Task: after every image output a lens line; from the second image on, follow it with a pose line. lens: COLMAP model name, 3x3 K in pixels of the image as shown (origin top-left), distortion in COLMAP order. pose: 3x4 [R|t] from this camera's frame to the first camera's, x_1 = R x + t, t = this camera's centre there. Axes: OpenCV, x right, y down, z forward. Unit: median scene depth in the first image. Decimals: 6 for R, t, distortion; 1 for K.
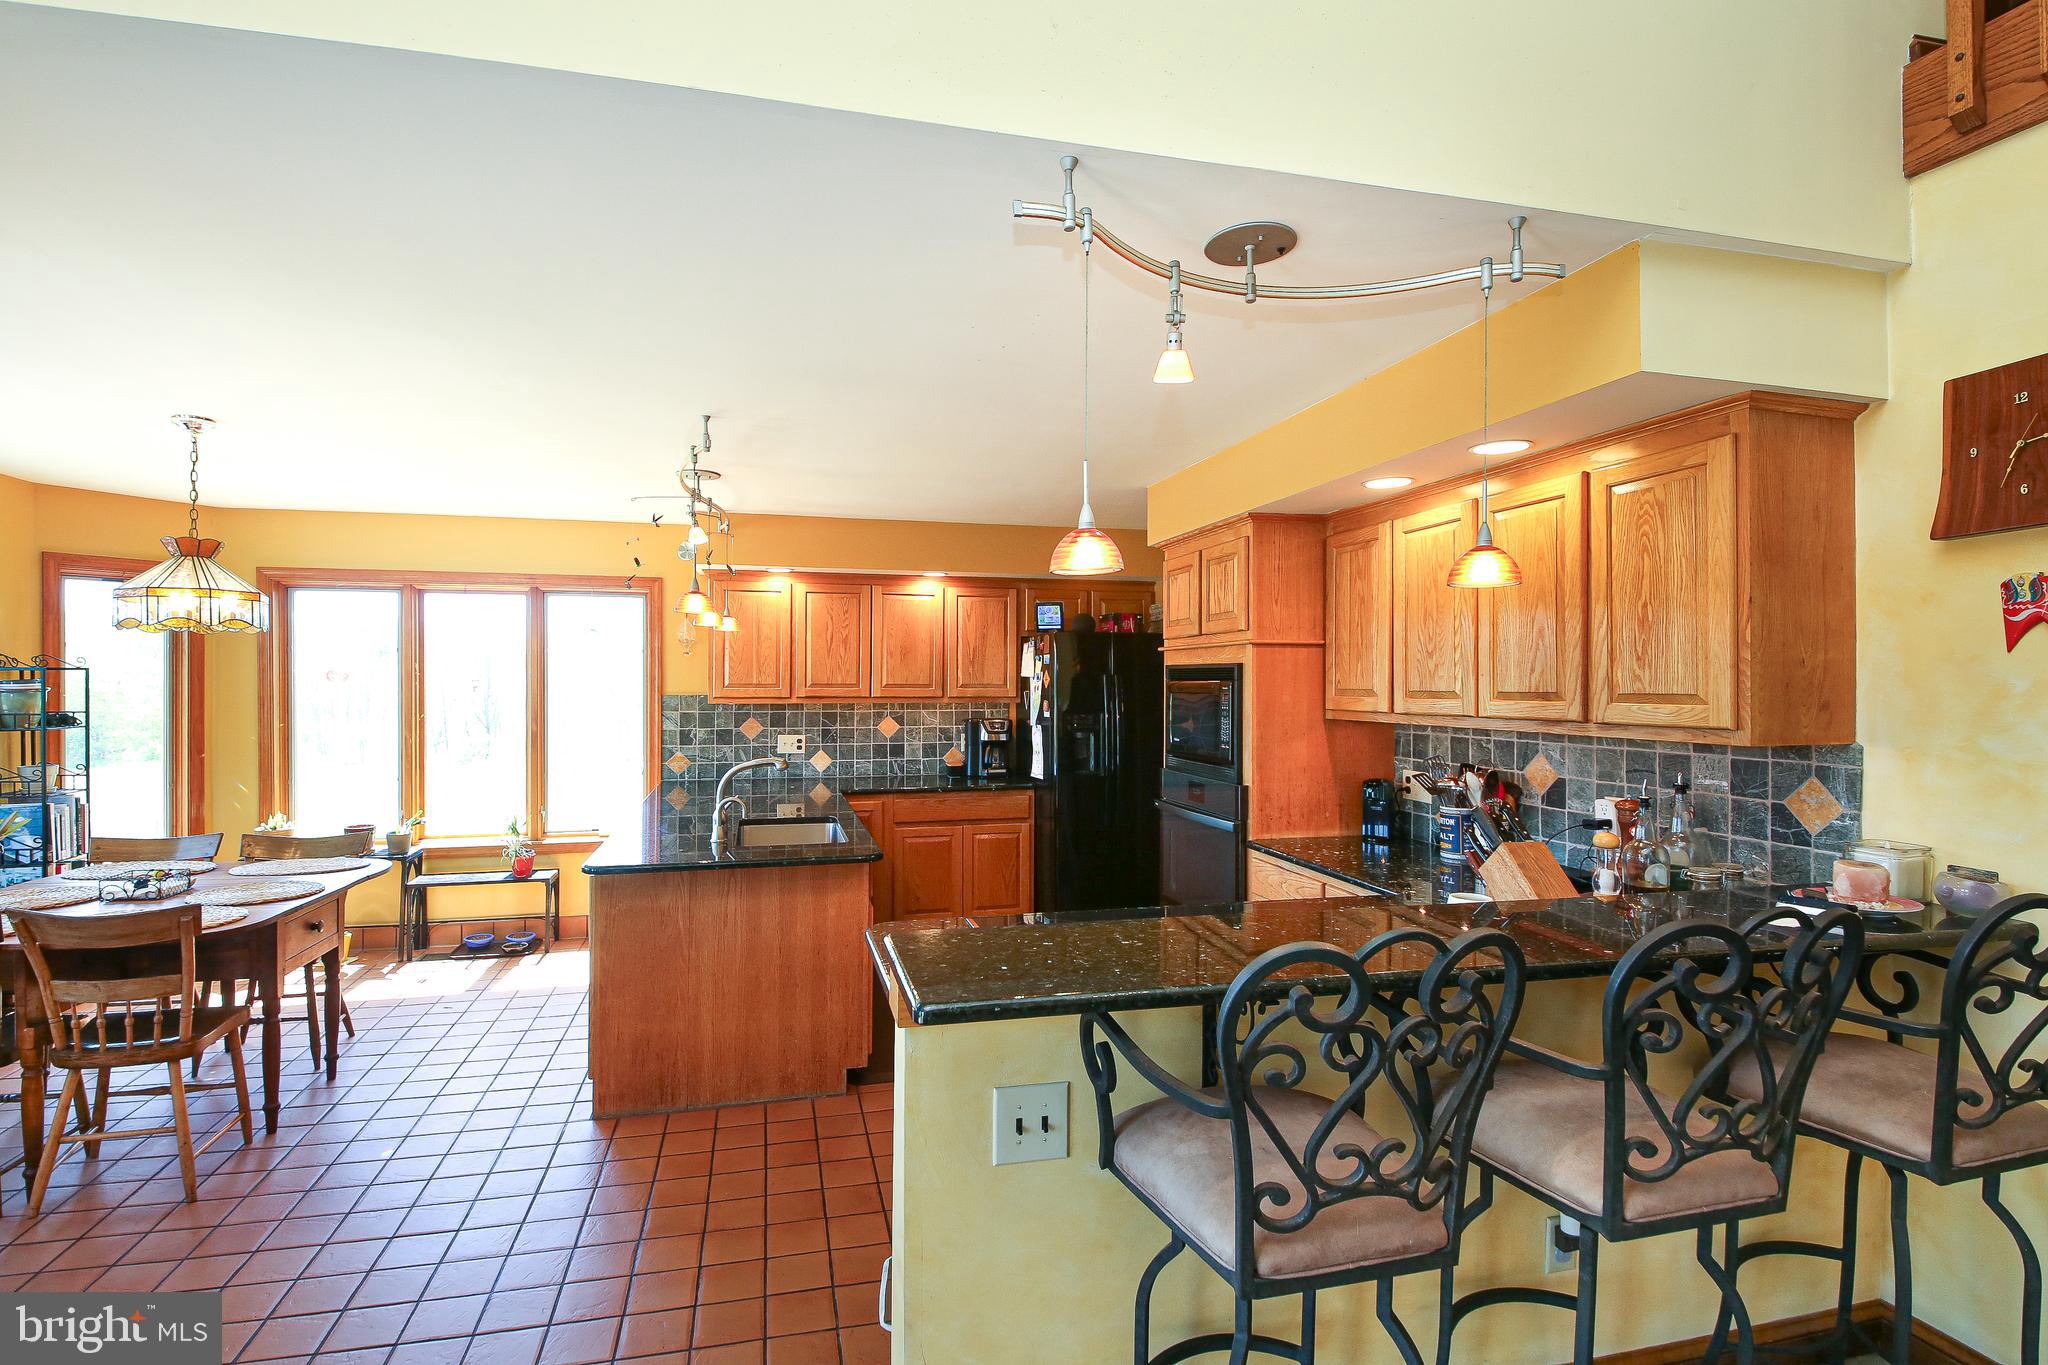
lens RADIAL K [[953.6, 0, 1024.5], [0, 953.6, 683.7], [0, 0, 1]] dist [0.000131, -0.000799]
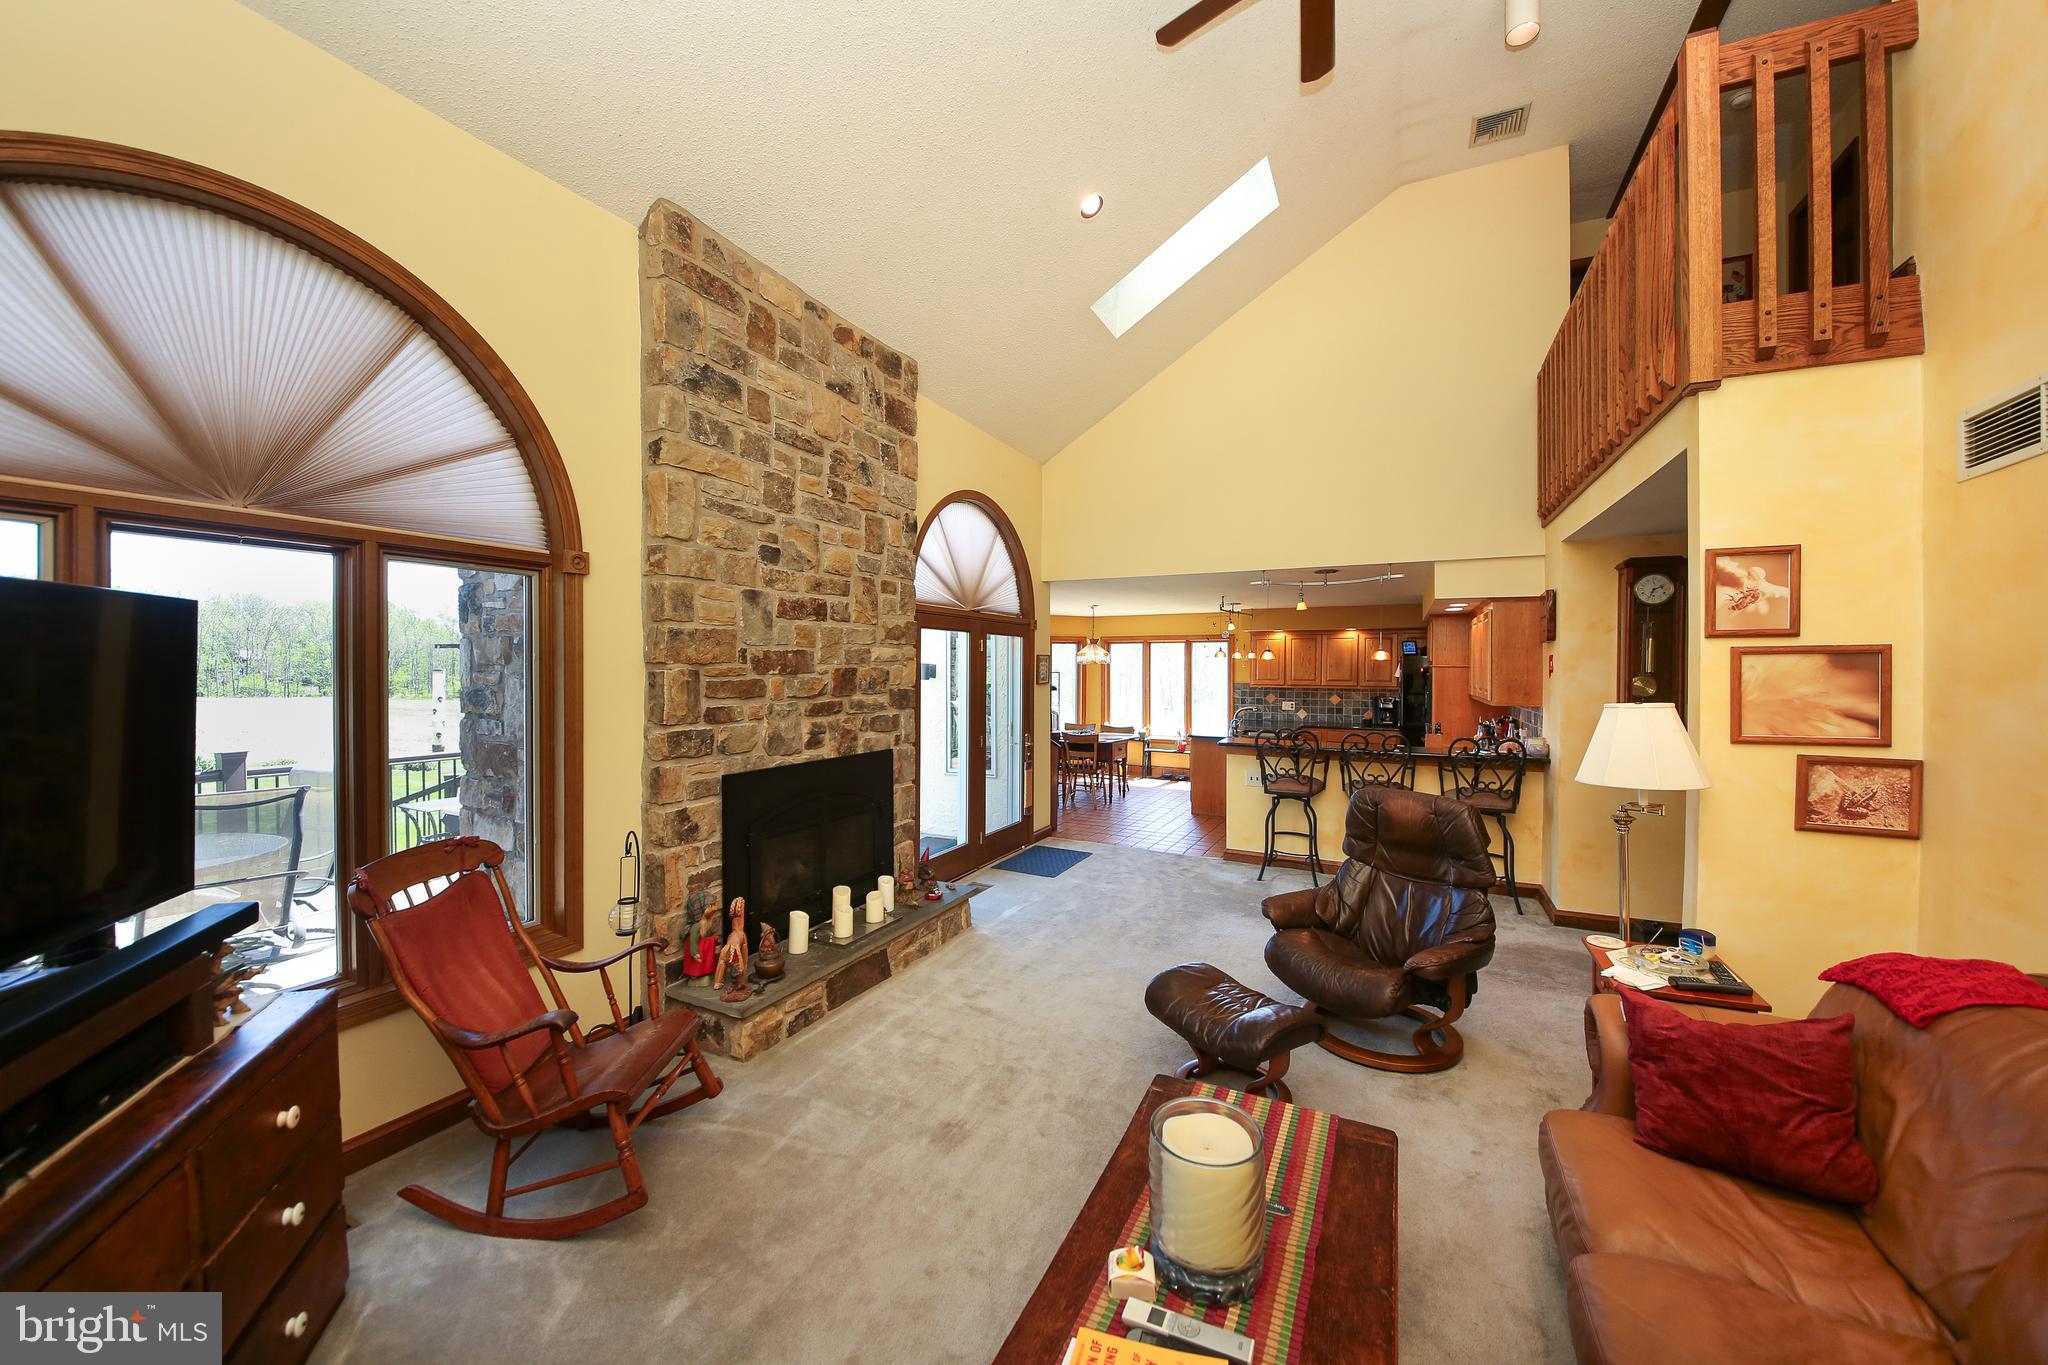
lens RADIAL K [[721.1, 0, 1031.3], [0, 721.1, 671.3], [0, 0, 1]] dist [0.002571, -0.000255]
pose [[0.737736, 0.001534, -0.675088, 0.477229], [-0.003175, 0.999994, -0.001198, -0.014525], [0.675082, 0.003027, 0.737736, -0.699978]]
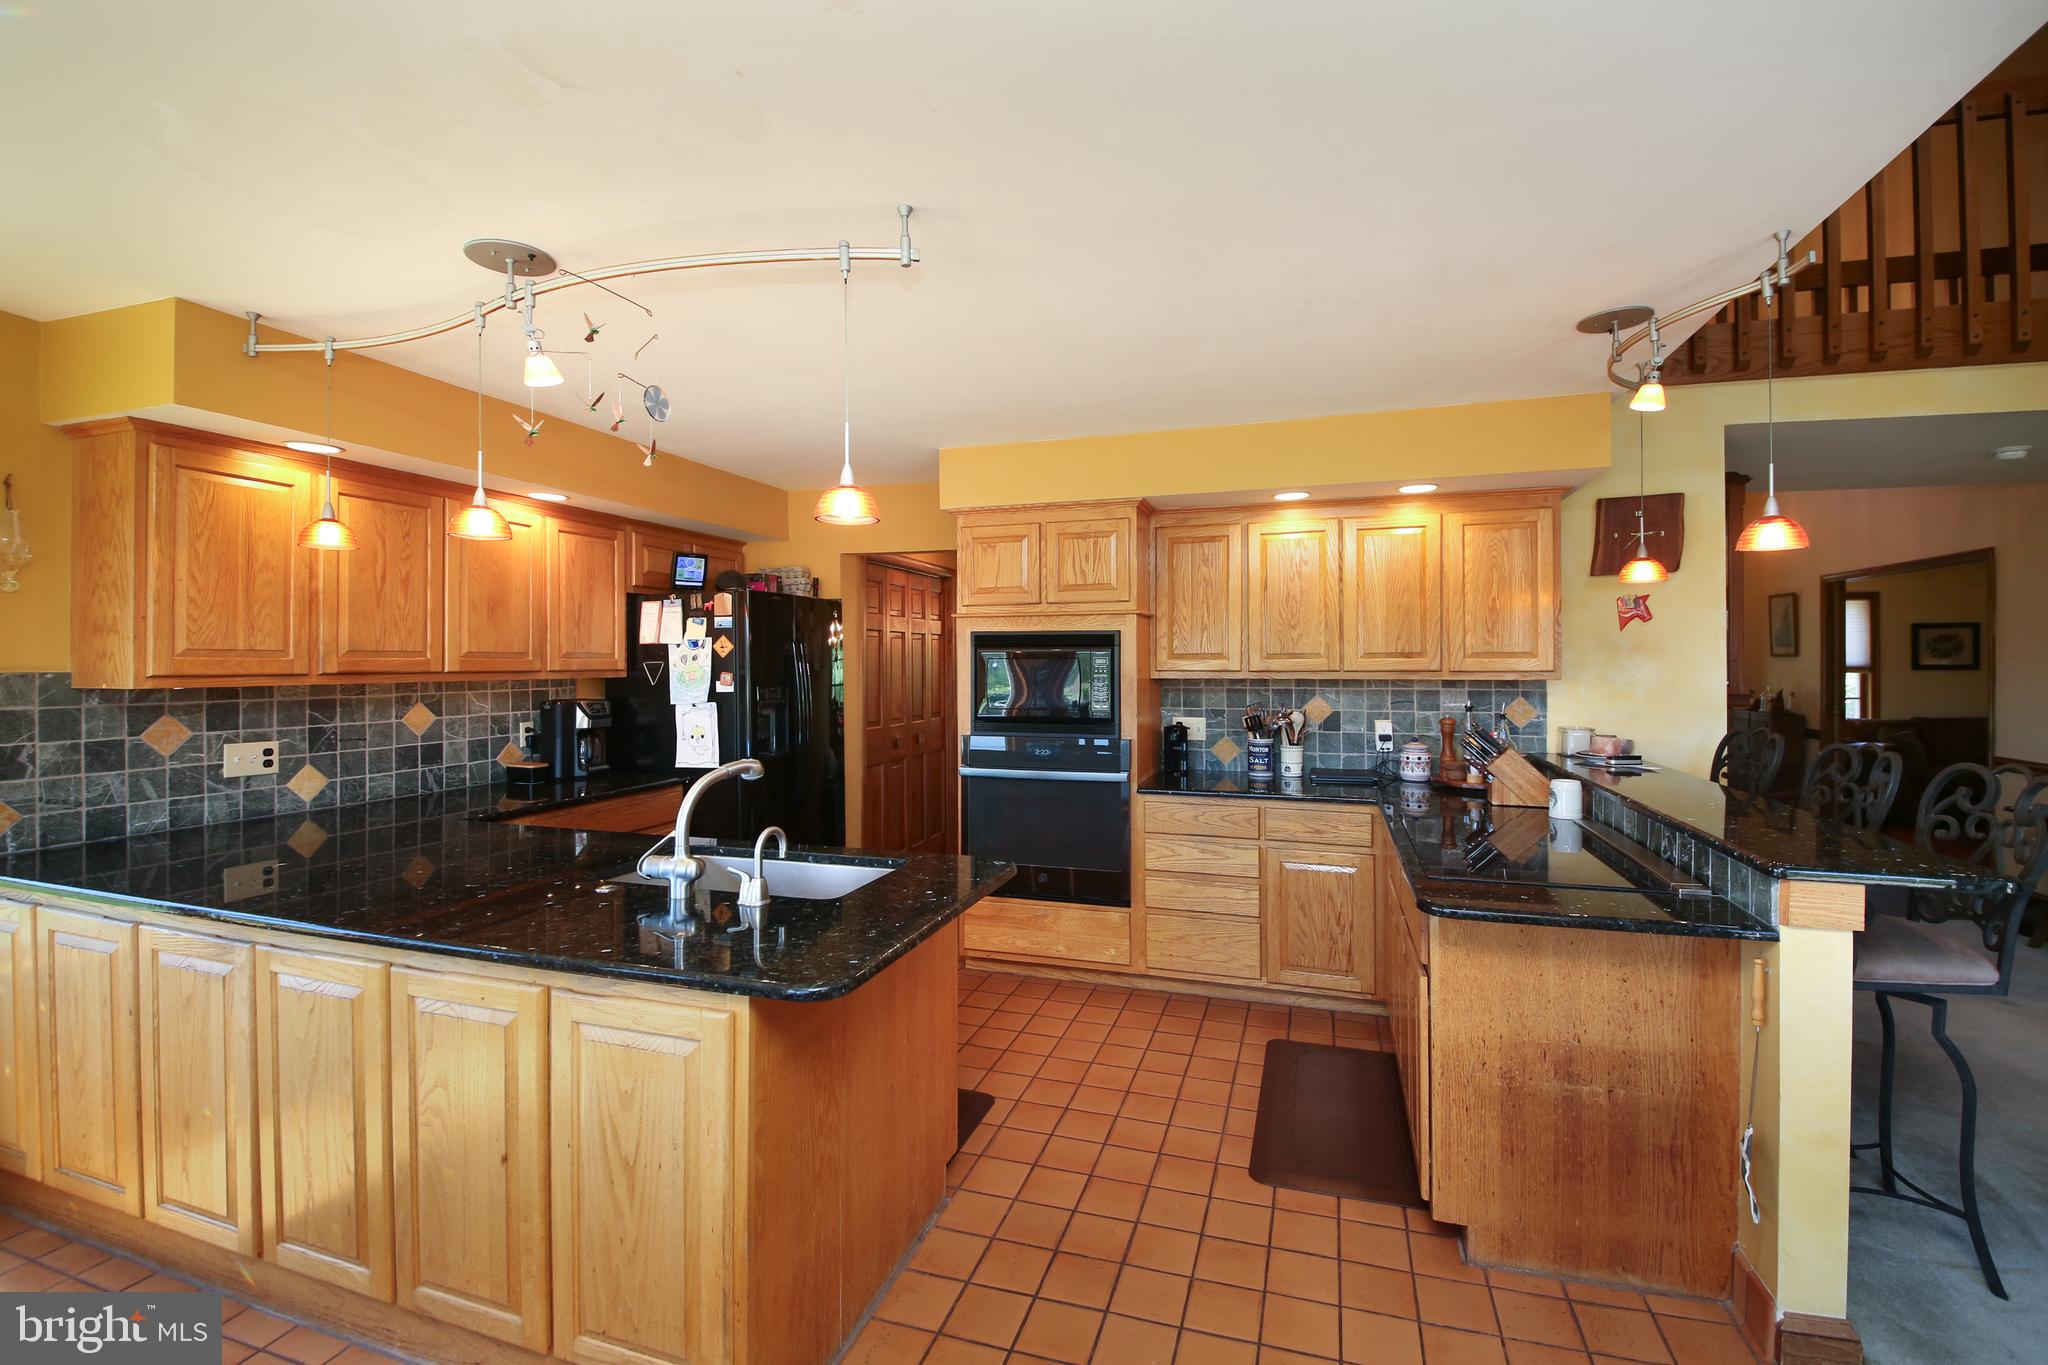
lens RADIAL K [[823.0, 0, 1036.3], [0, 823.0, 662.6], [0, 0, 1]] dist [-0.029646, -0.003135]
pose [[0.536077, -0.005696, 0.844150, -0.406191], [0.005496, 0.999980, 0.003257, 0.008066], [-0.844151, 0.002893, 0.536098, 0.371227]]
